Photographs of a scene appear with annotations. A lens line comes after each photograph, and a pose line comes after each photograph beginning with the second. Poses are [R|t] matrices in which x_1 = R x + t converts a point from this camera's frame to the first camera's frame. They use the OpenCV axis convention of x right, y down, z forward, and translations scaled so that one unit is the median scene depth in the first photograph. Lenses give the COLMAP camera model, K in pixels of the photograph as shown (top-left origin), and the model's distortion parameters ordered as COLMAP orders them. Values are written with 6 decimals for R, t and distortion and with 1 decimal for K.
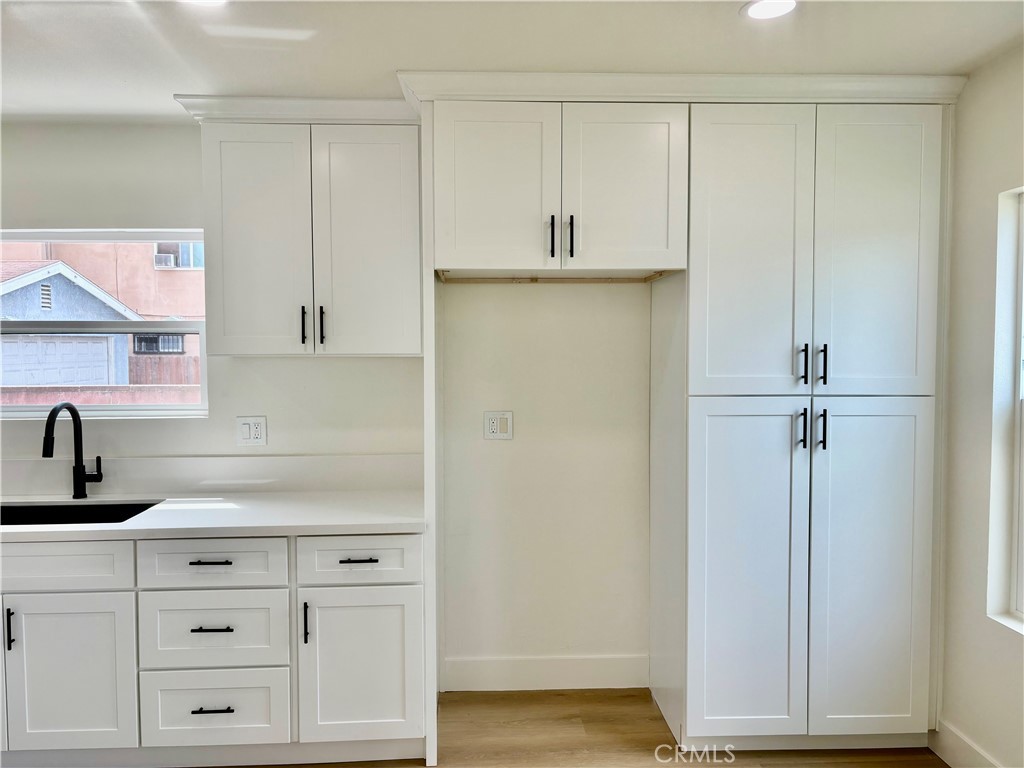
lens RADIAL K [[808.0, 0, 512.0], [0, 808.0, 384.0], [0, 0, 1]] dist [0.069495, -0.084862]
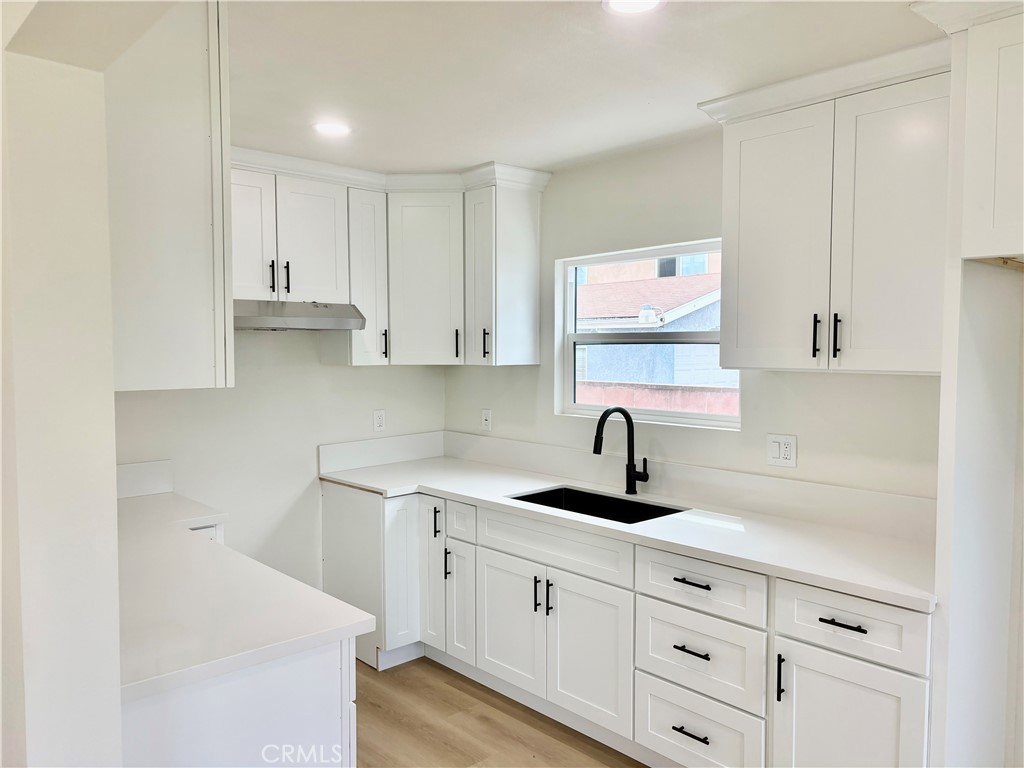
lens RADIAL K [[808.0, 0, 512.0], [0, 808.0, 384.0], [0, 0, 1]] dist [0.069495, -0.084862]
pose [[0.611542, 0.046323, -0.789854, 0.238710], [-0.040344, 0.998812, 0.027342, -0.032838], [0.790182, 0.015145, 0.612685, 0.220190]]
